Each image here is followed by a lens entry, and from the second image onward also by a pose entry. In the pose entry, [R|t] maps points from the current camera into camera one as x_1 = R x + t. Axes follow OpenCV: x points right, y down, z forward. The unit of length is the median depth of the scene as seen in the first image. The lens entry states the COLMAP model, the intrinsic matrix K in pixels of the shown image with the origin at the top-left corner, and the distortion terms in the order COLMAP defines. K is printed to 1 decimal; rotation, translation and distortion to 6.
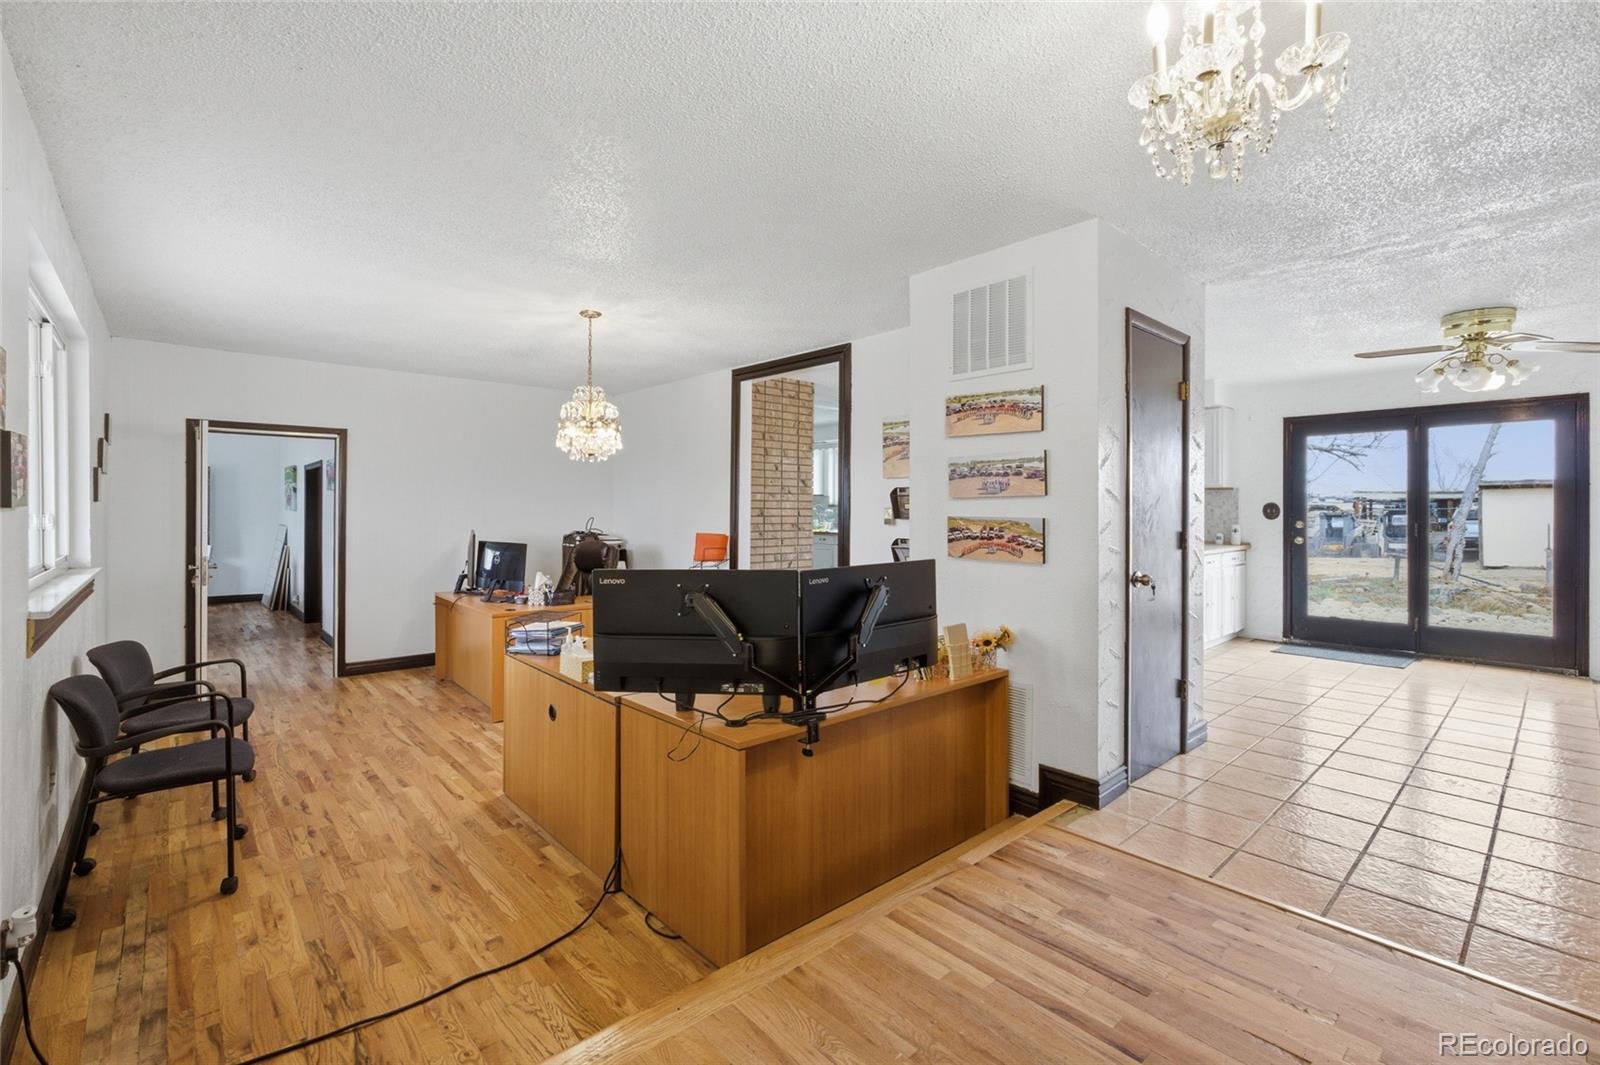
lens RADIAL K [[711.4, 0, 794.6], [0, 711.4, 520.5], [0, 0, 1]] dist [-0.007825, 0.000231]
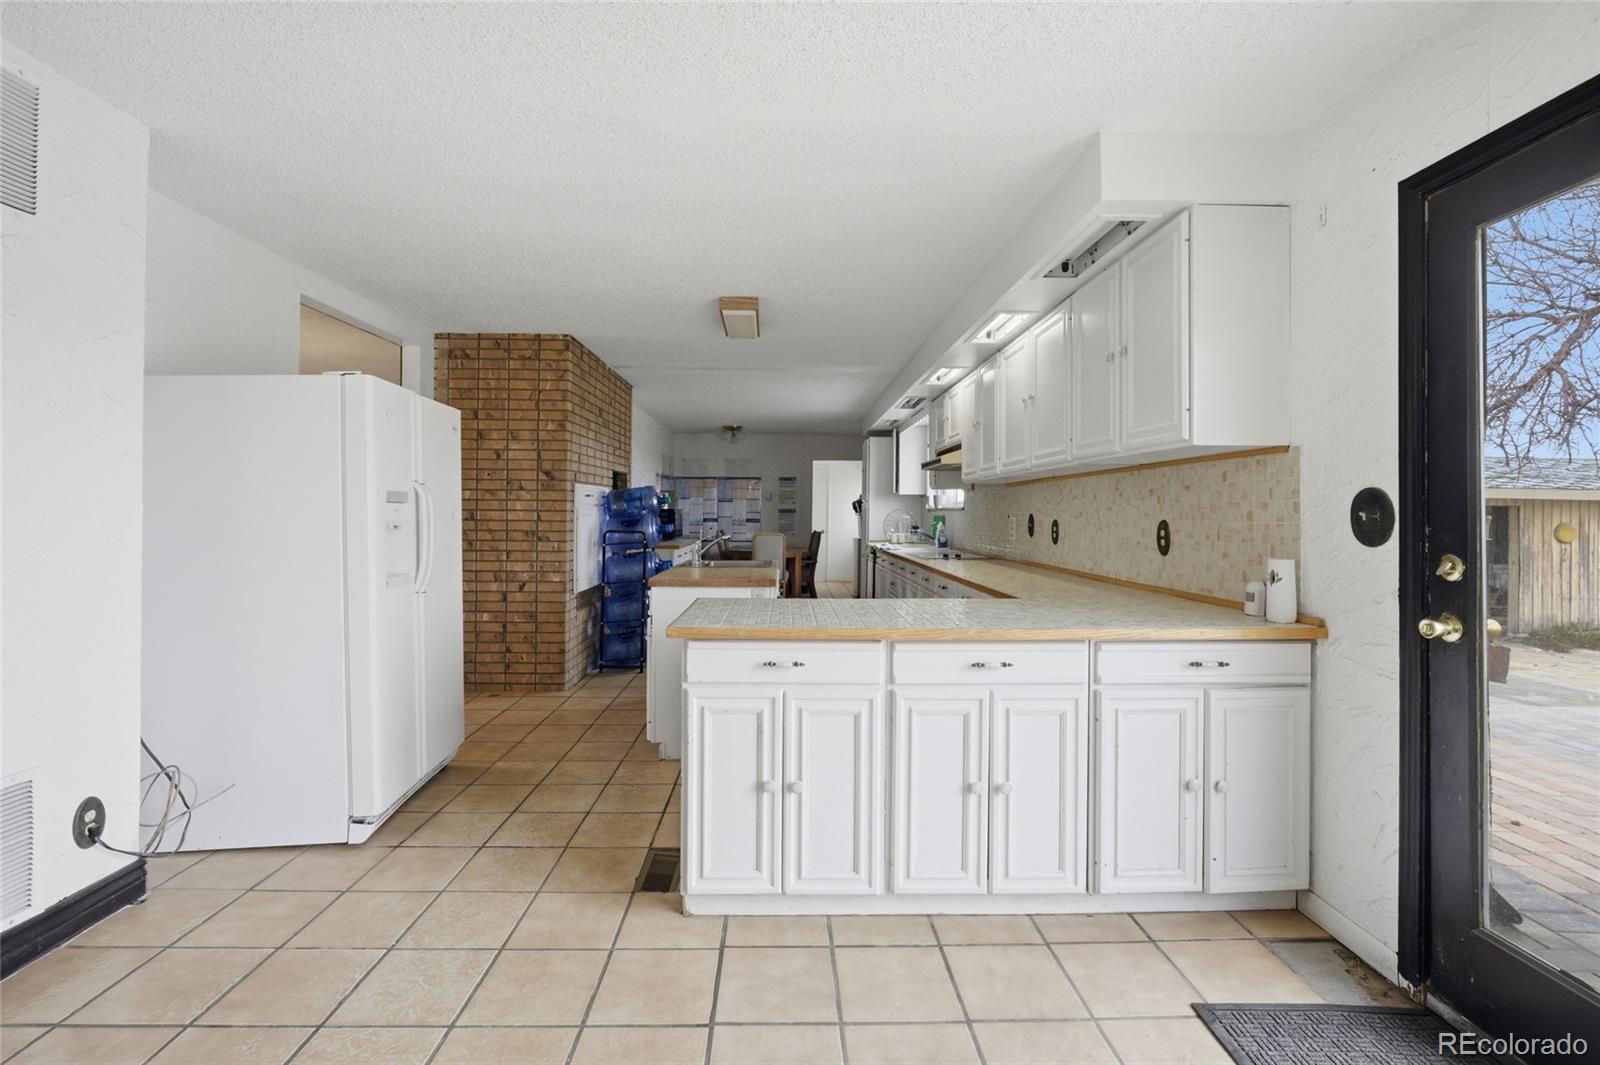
lens RADIAL K [[711.4, 0, 801.8], [0, 711.4, 518.0], [0, 0, 1]] dist [-0.007825, 0.000231]
pose [[0.758132, 0.005875, -0.652075, 0.696449], [-0.017678, 0.999777, -0.011545, -0.005754], [0.651861, 0.020280, 0.758067, 0.641301]]
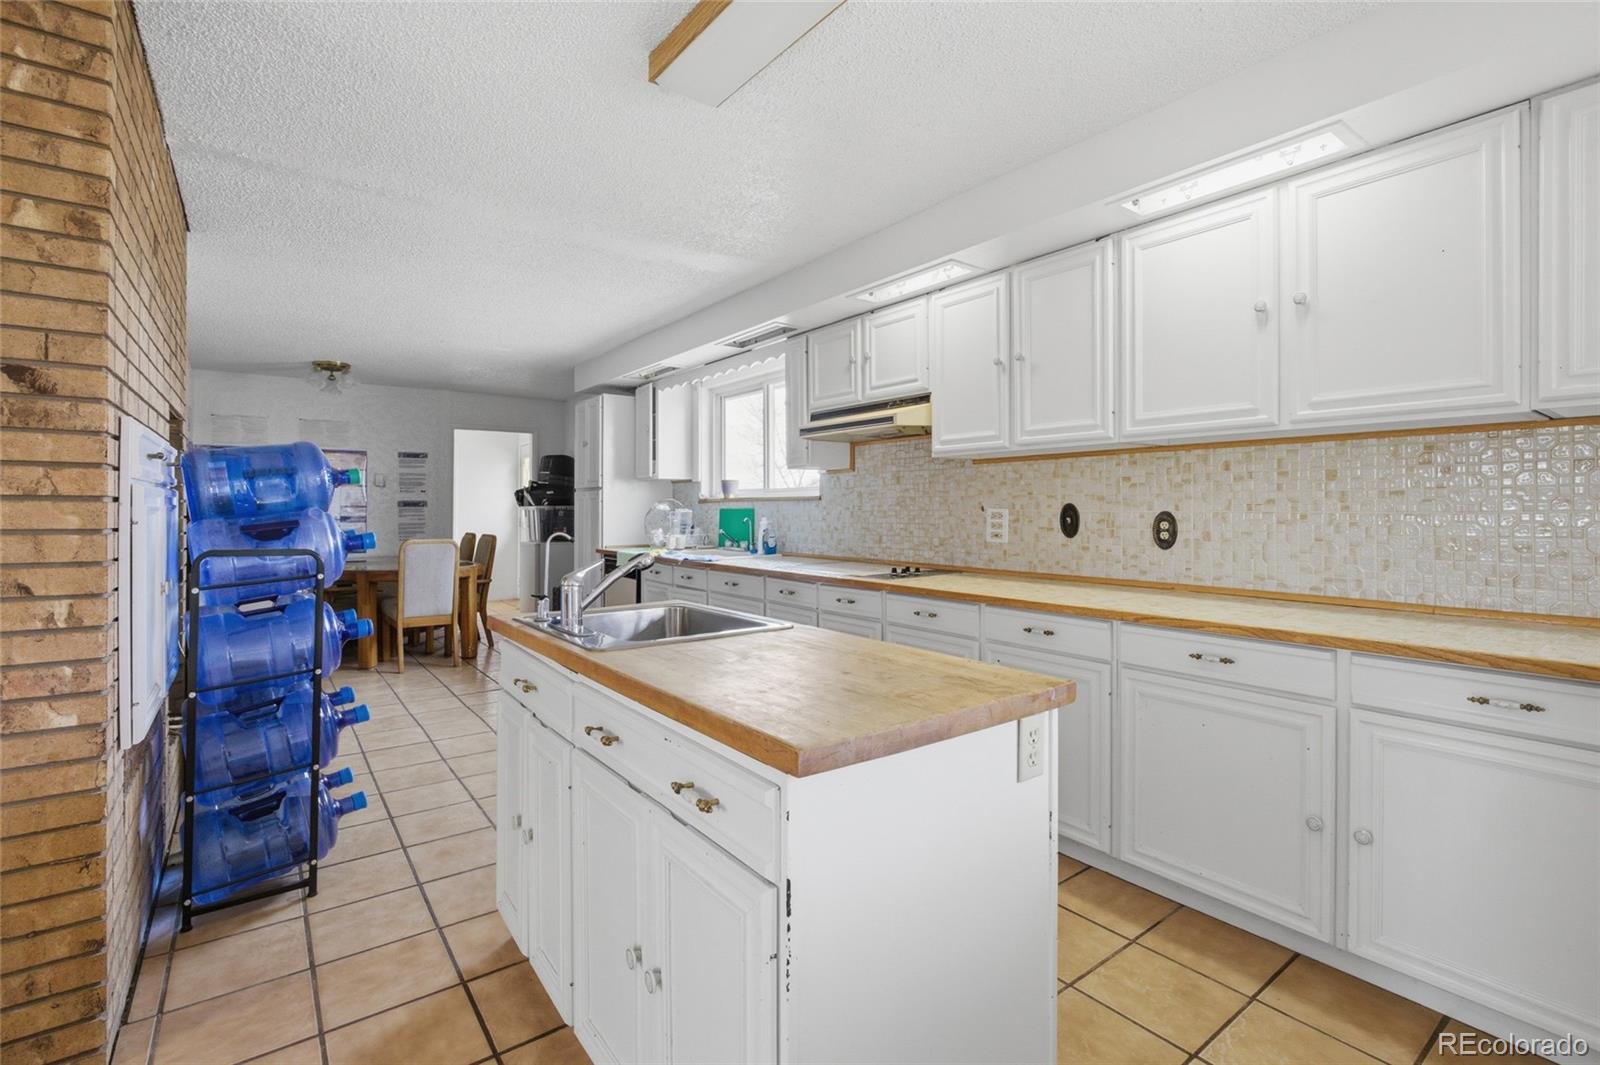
lens RADIAL K [[711.4, 0, 789.1], [0, 711.4, 512.6], [0, 0, 1]] dist [-0.007825, 0.000231]
pose [[0.996580, -0.005995, -0.082417, 0.267390], [0.004725, 0.999867, -0.015591, -0.007917], [0.082499, 0.015148, 0.996476, 0.832048]]
